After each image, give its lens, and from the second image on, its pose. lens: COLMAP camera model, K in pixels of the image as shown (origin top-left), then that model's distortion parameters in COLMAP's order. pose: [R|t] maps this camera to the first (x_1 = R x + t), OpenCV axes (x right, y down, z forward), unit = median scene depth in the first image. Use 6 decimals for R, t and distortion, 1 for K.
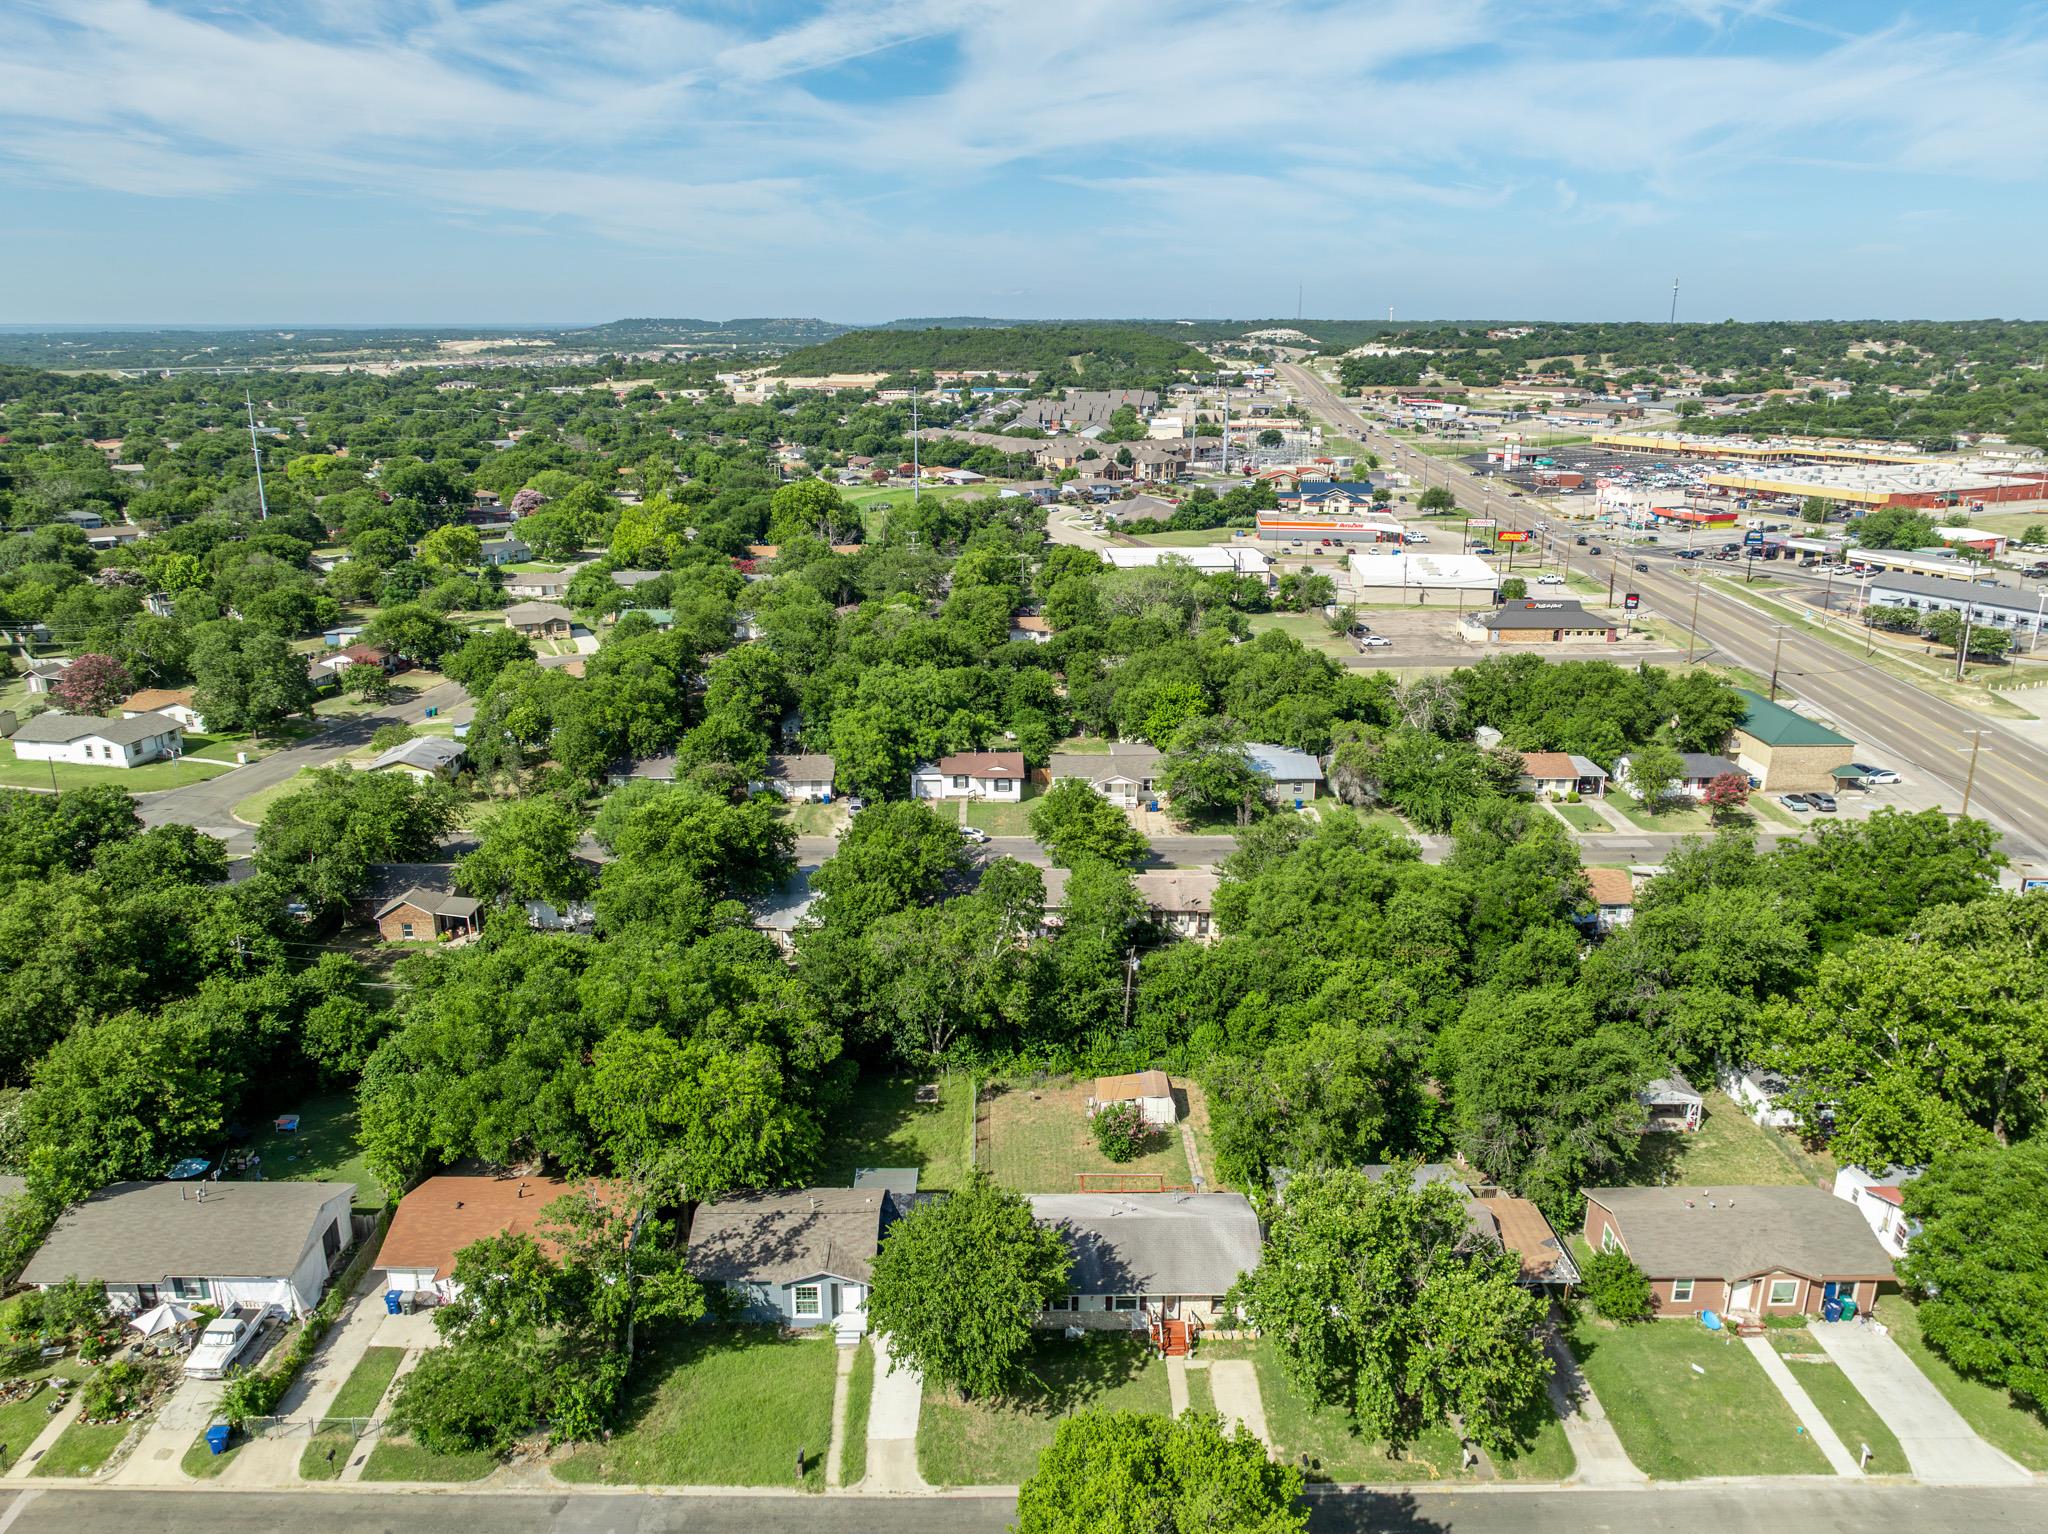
lens RADIAL K [[1465.8, 0, 1025.7], [0, 1465.8, 744.8], [0, 0, 1]] dist [-0.017691, 0.011915]
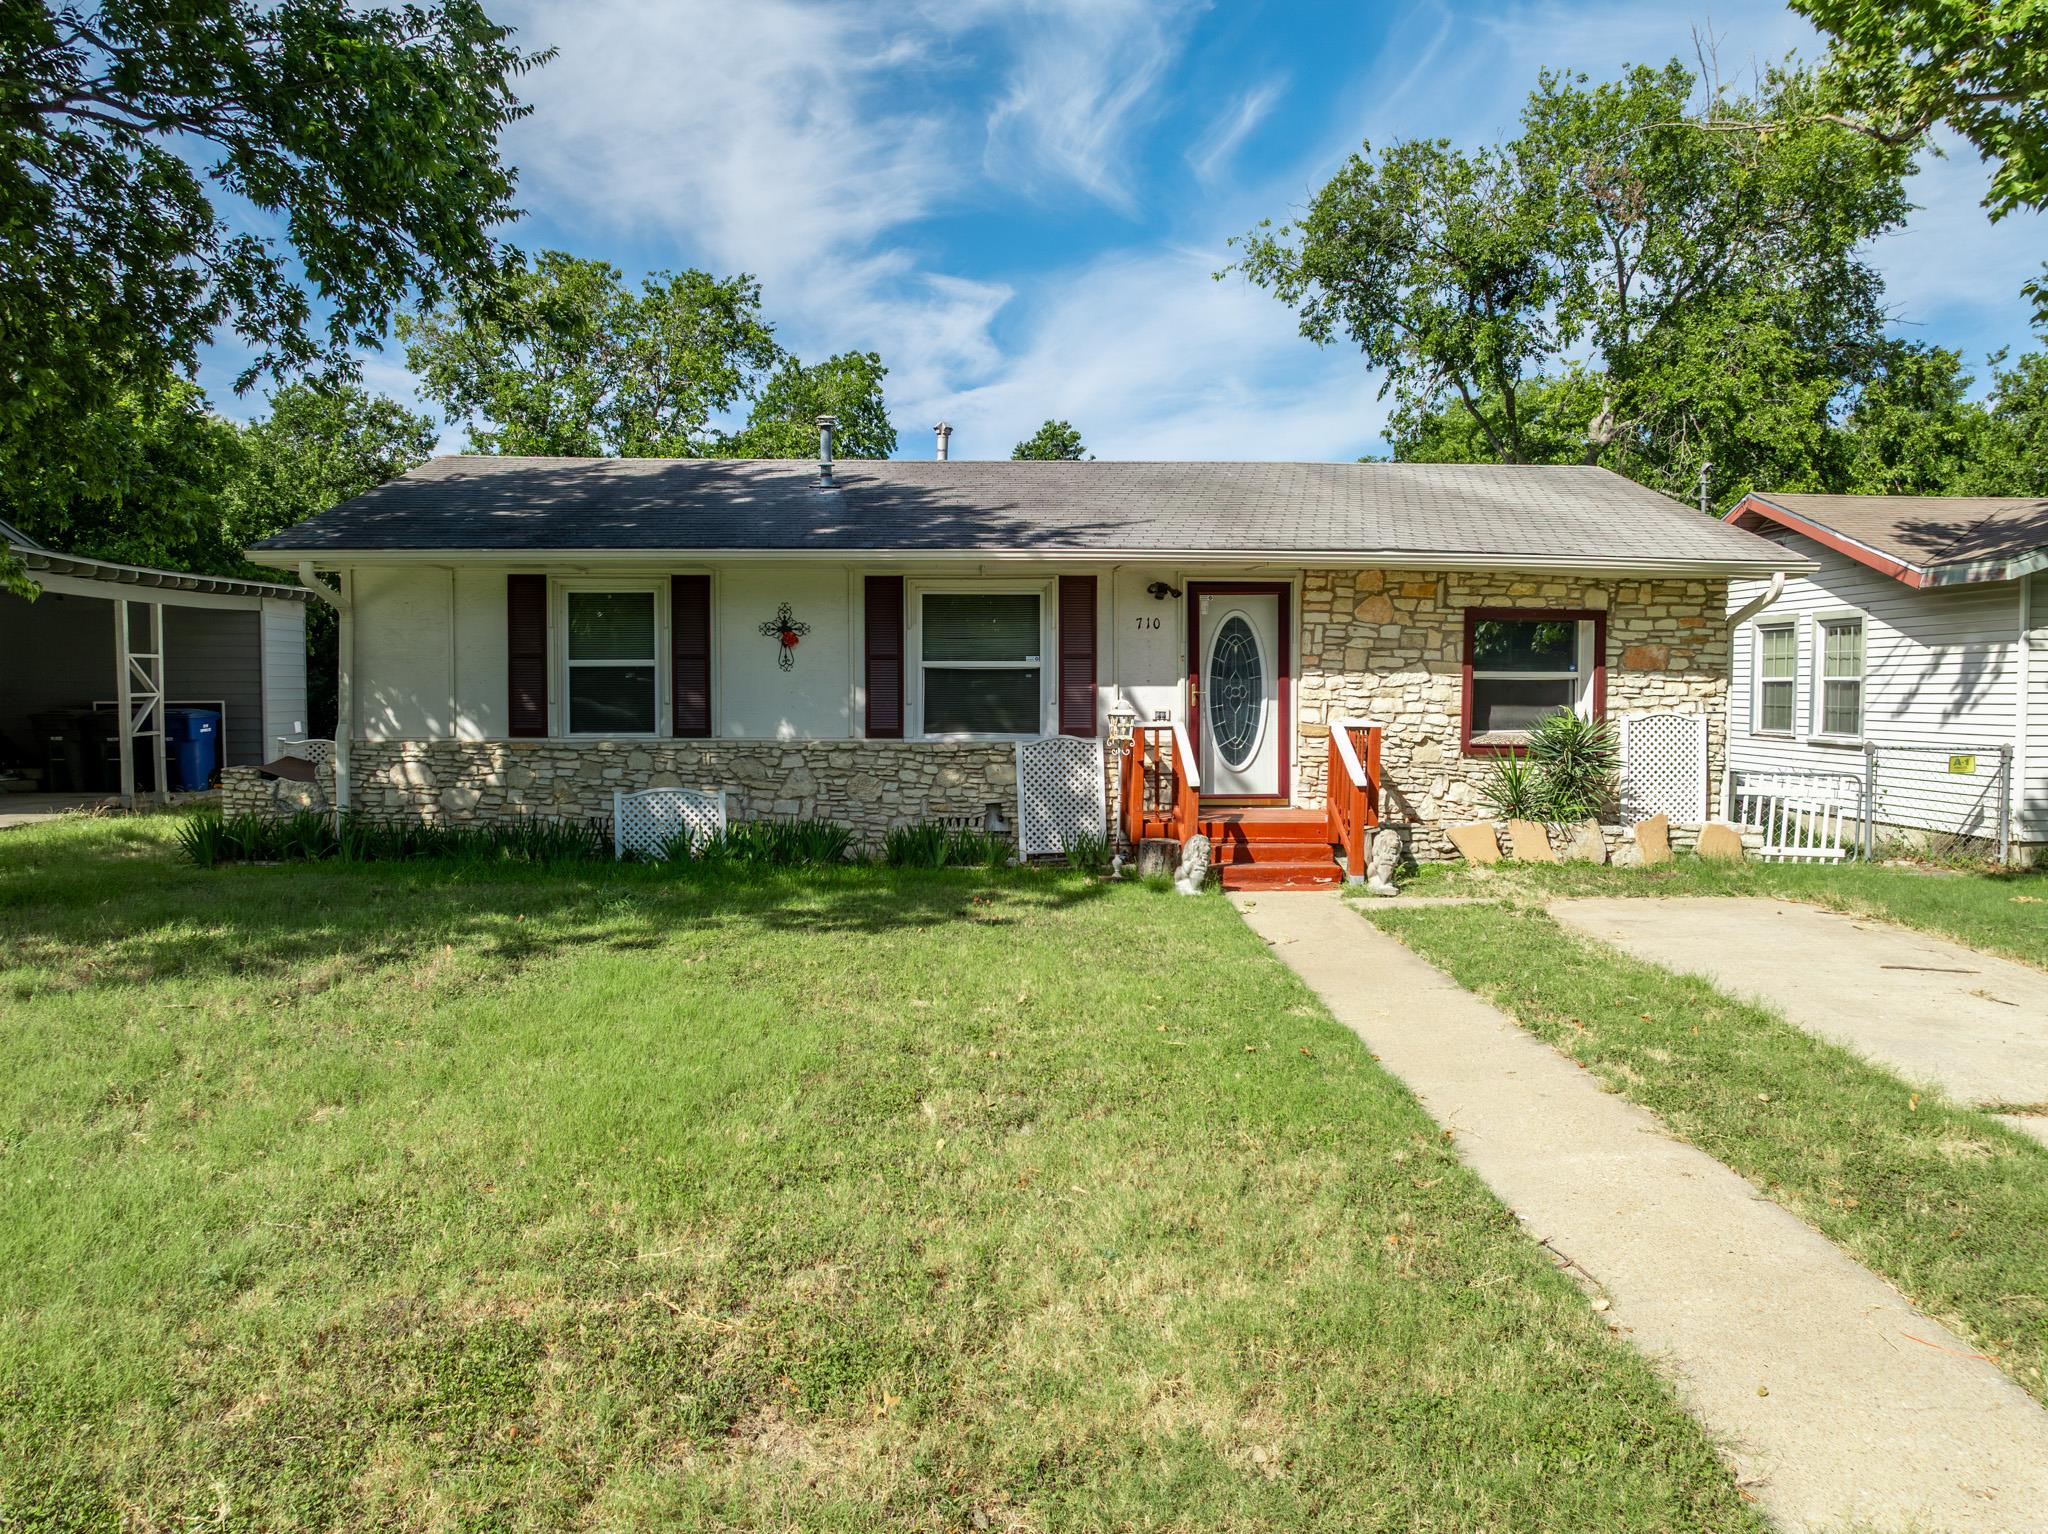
lens RADIAL K [[1430.0, 0, 1018.8], [0, 1430.0, 755.6], [0, 0, 1]] dist [-0.019157, -0.011126]
pose [[0.999986, 0.001067, 0.005189, 0.032780], [0.000186, 0.971830, -0.235683, 0.195566], [-0.005295, 0.235681, 0.971816, 0.377962]]
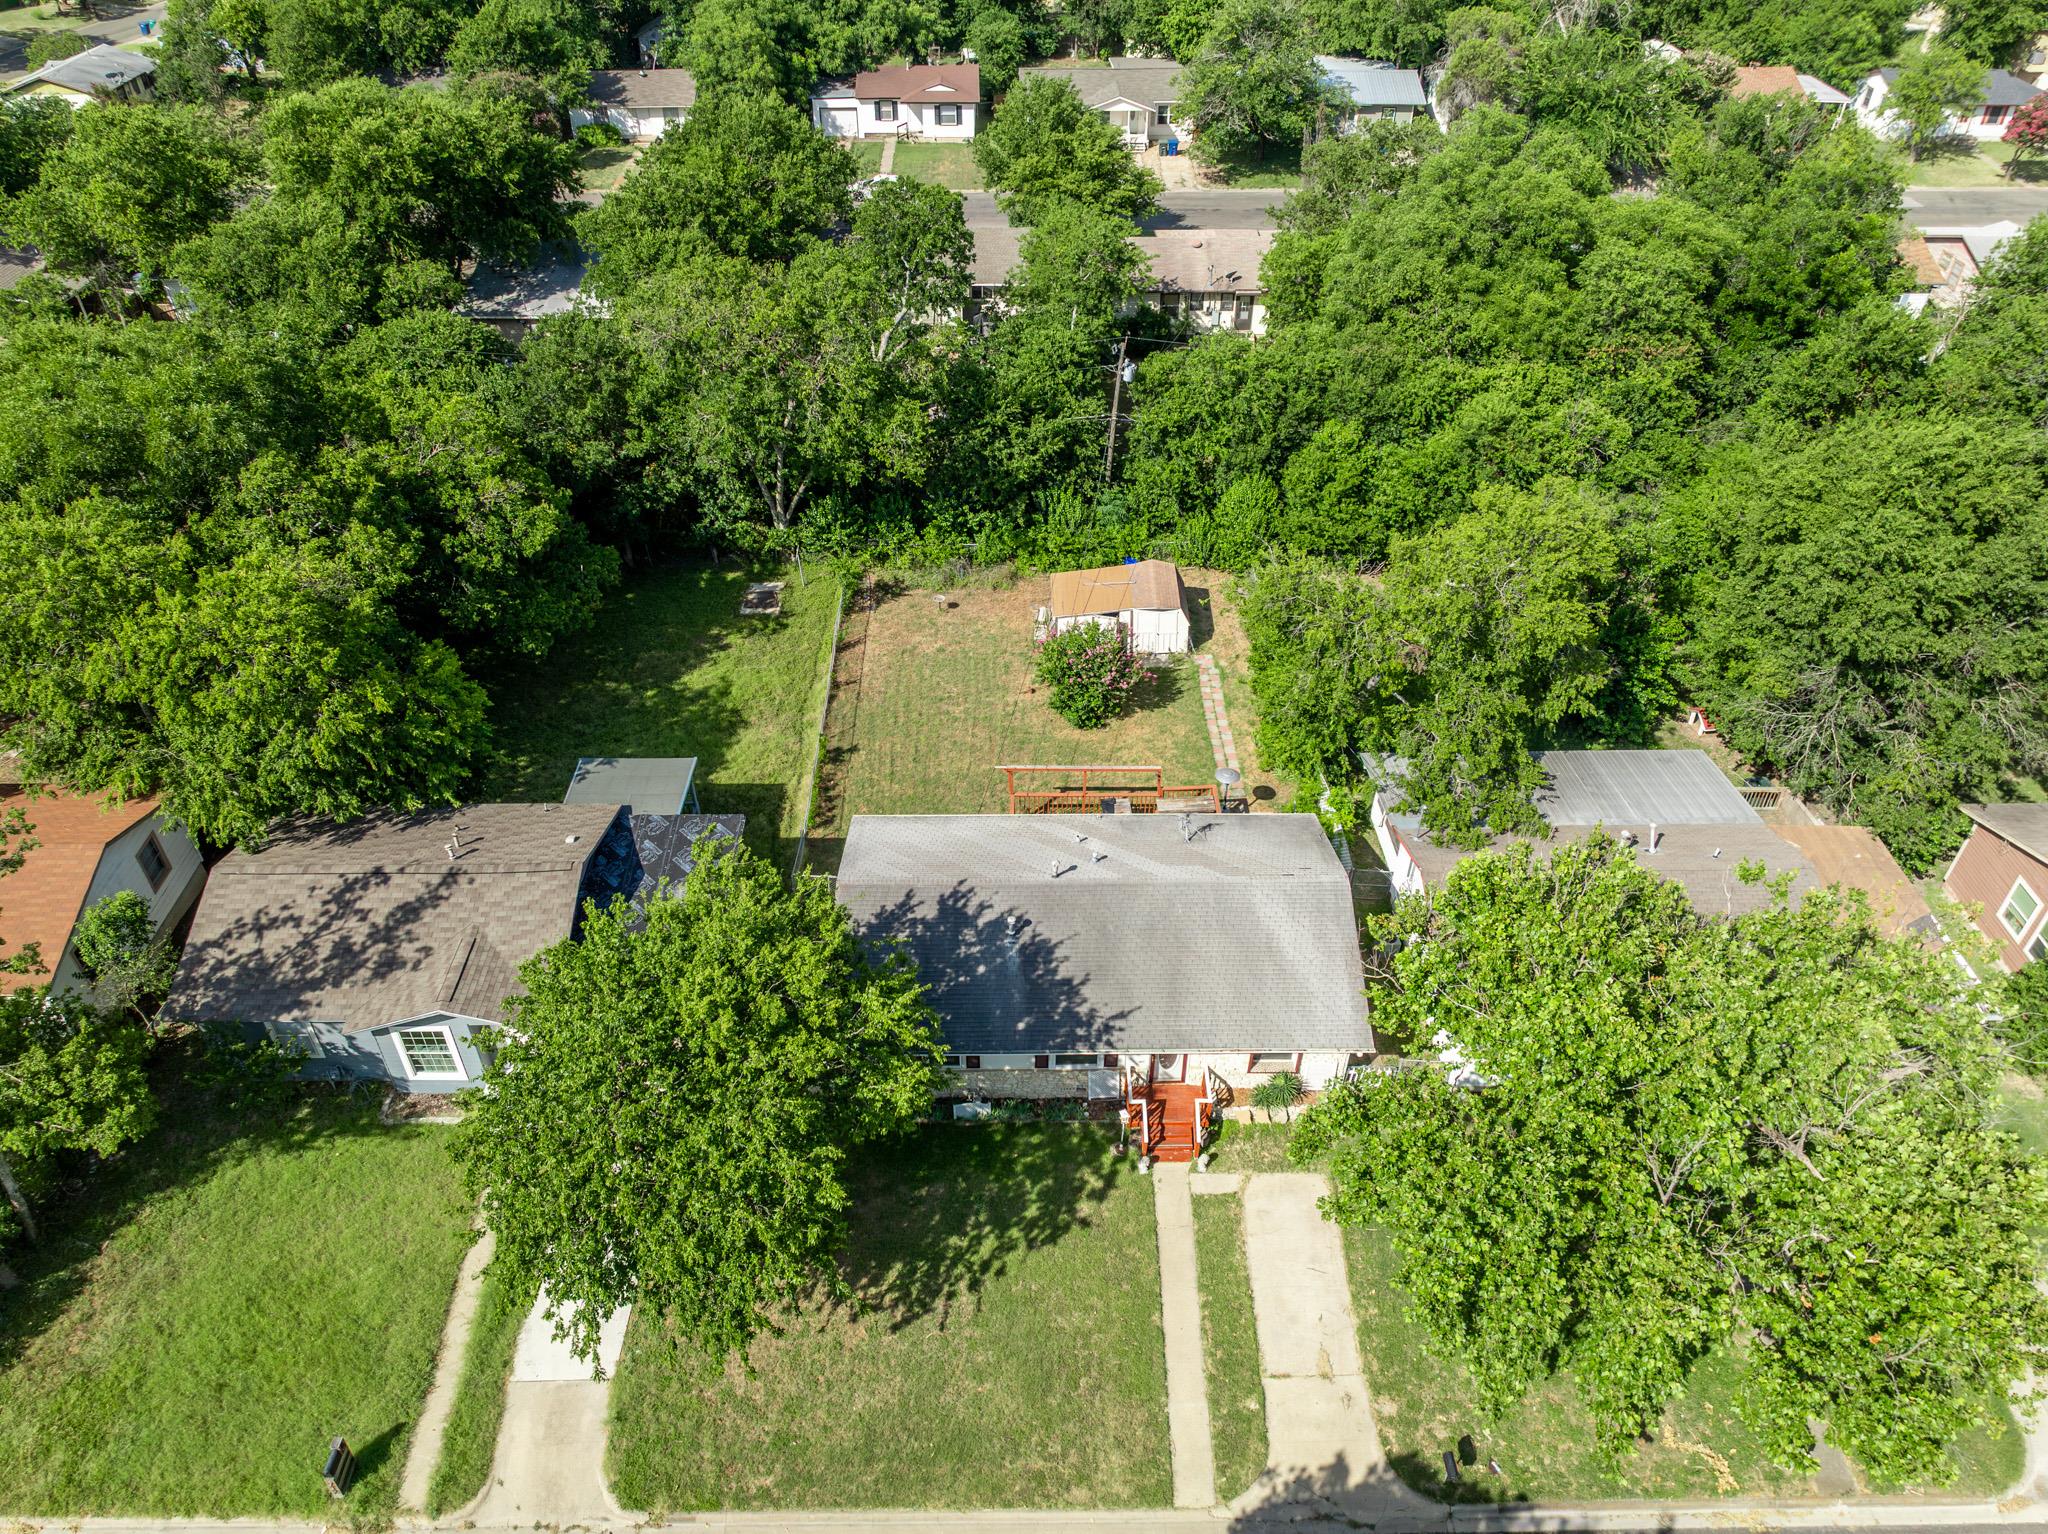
lens RADIAL K [[1447.3, 0, 1026.1], [0, 1447.3, 754.5], [0, 0, 1]] dist [-0.033179, 0.021192]
pose [[0.999962, 0.001714, -0.008491, 0.025227], [0.001639, 0.925097, 0.379727, 0.046559], [0.008506, -0.379726, 0.925060, 0.266557]]
